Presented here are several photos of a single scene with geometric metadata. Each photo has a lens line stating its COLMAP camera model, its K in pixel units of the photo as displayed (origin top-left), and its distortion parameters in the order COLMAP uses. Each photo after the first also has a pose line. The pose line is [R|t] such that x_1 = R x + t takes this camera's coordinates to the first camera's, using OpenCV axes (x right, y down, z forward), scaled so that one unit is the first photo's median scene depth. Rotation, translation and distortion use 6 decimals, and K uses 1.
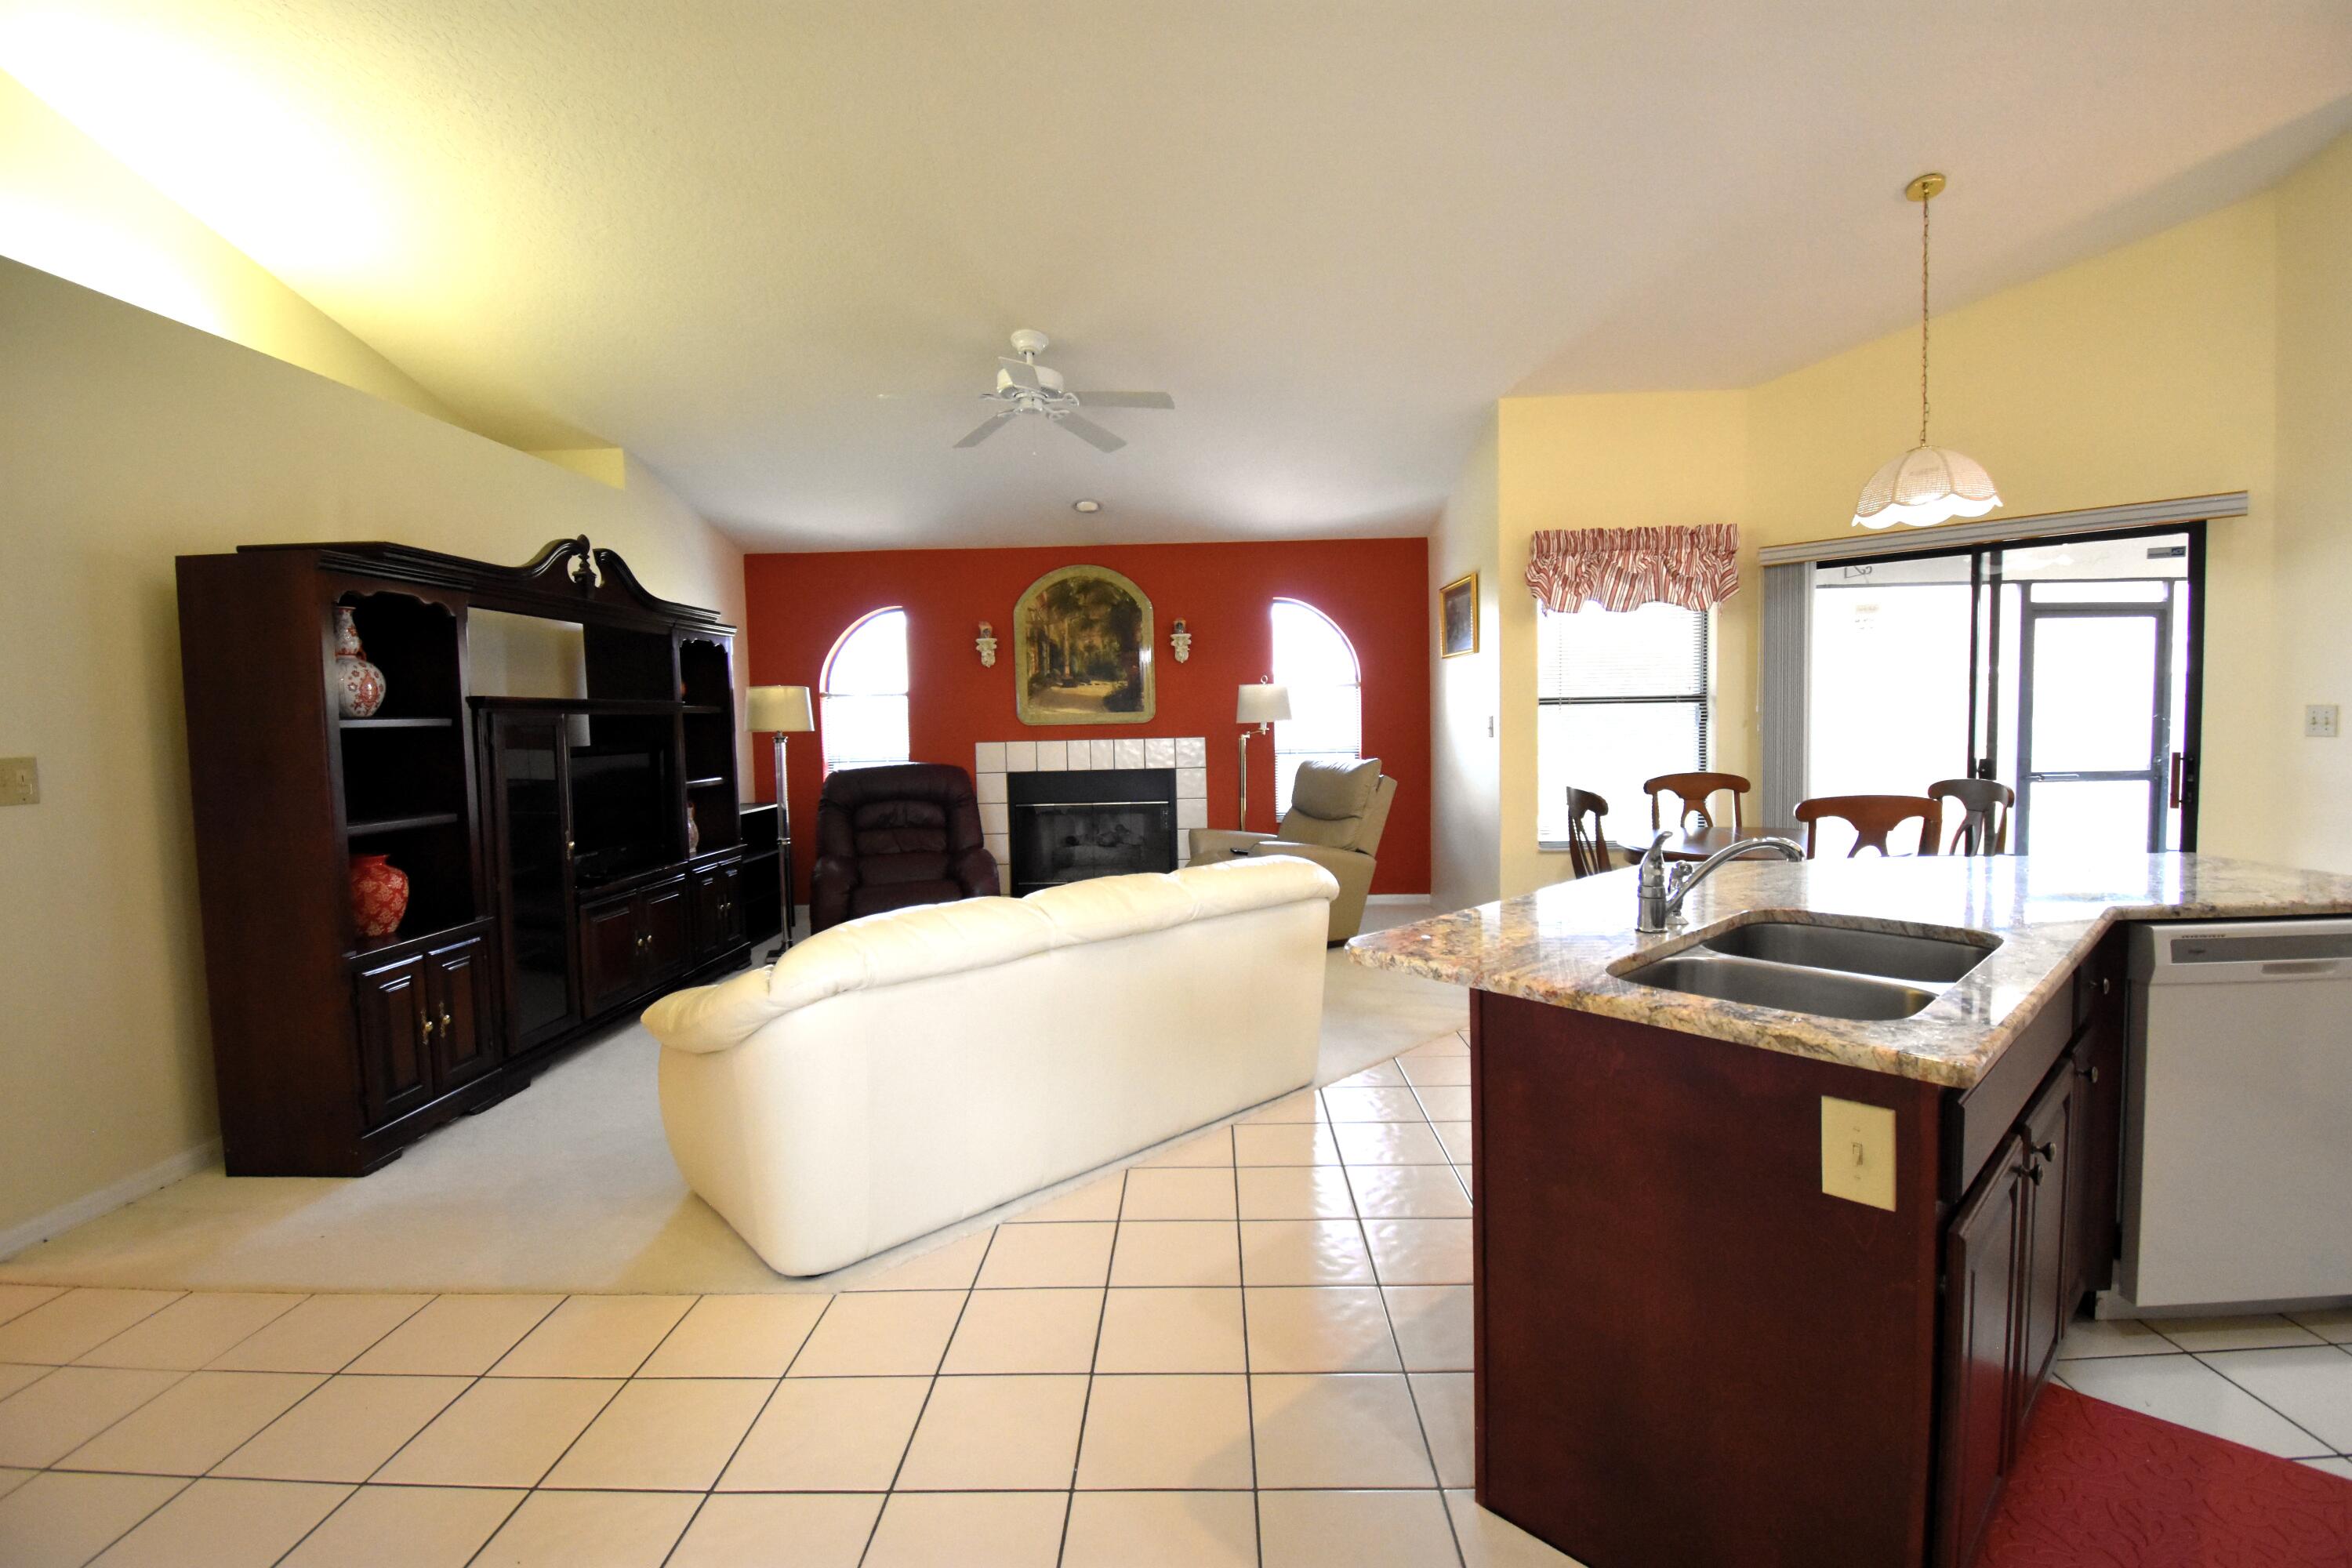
lens RADIAL K [[1031.2, 0, 1190.2], [0, 1031.2, 767.5], [0, 0, 1]] dist [0.005980, -0.013572]
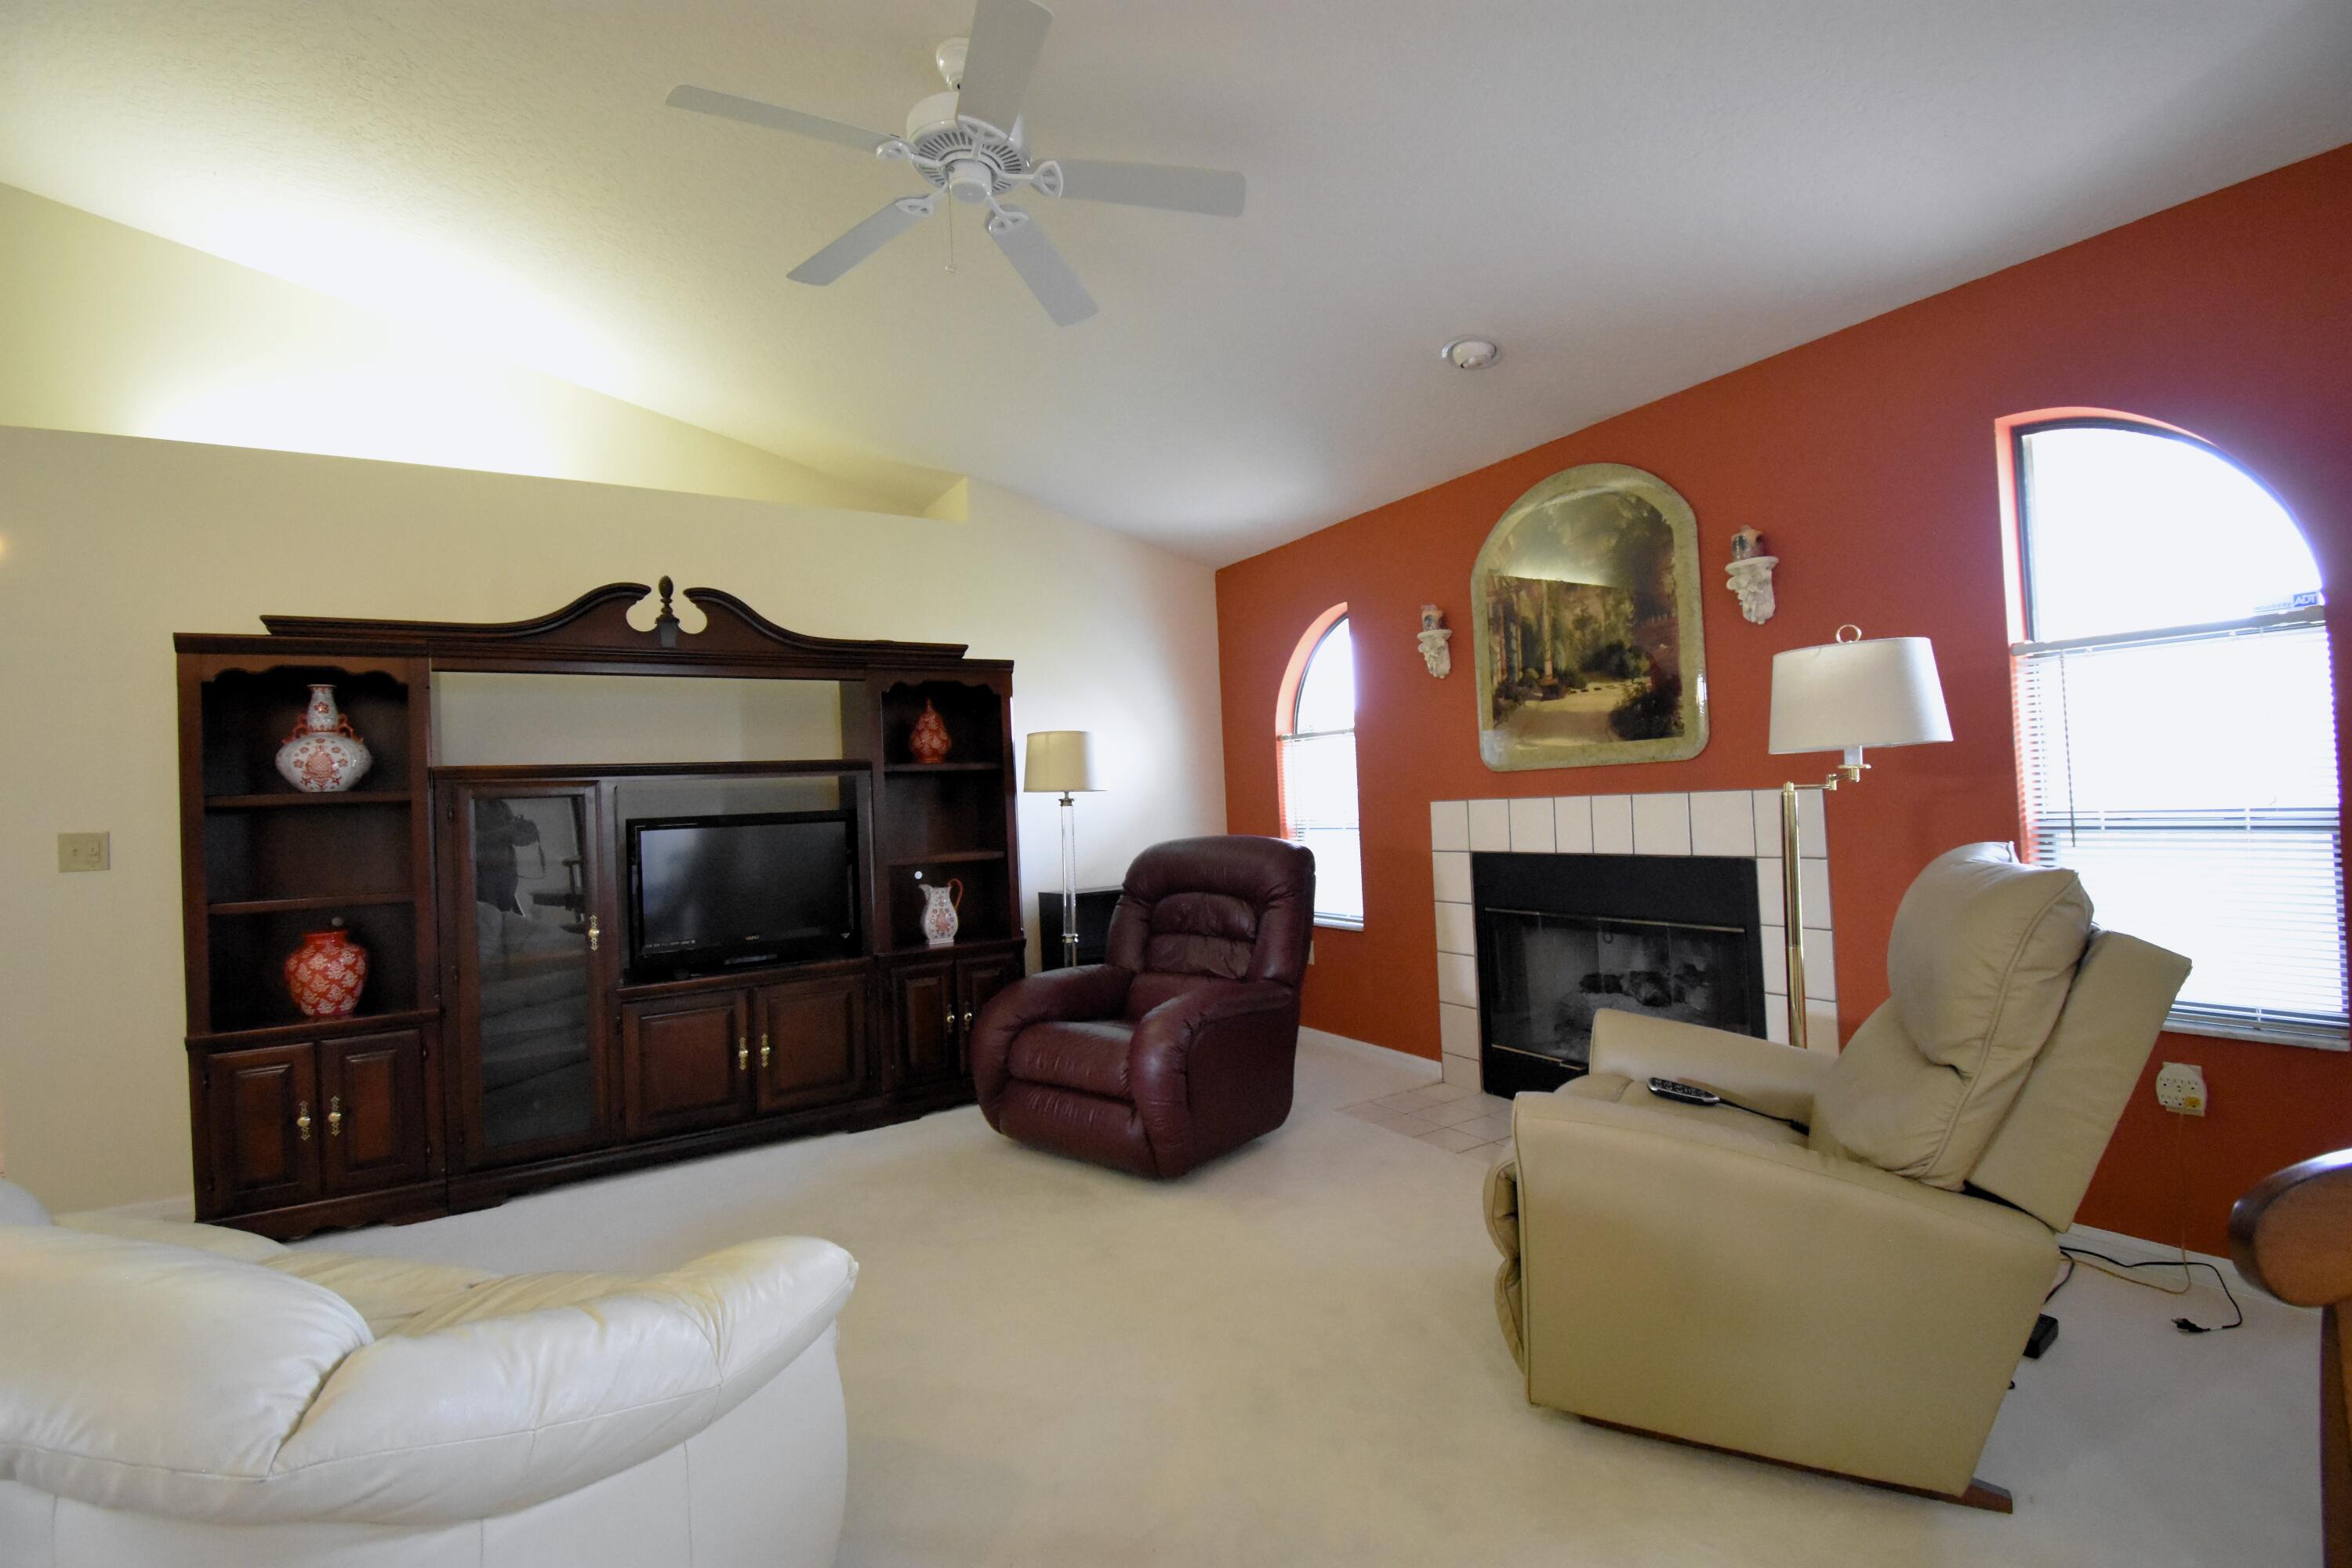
lens RADIAL K [[1031.2, 0, 1175.5], [0, 1031.2, 787.4], [0, 0, 1]] dist [0.005980, -0.013572]
pose [[0.543814, -0.013868, -0.839091, 0.230037], [-0.007962, 0.999733, -0.021683, -0.018245], [0.839168, 0.018473, 0.543558, 0.539972]]
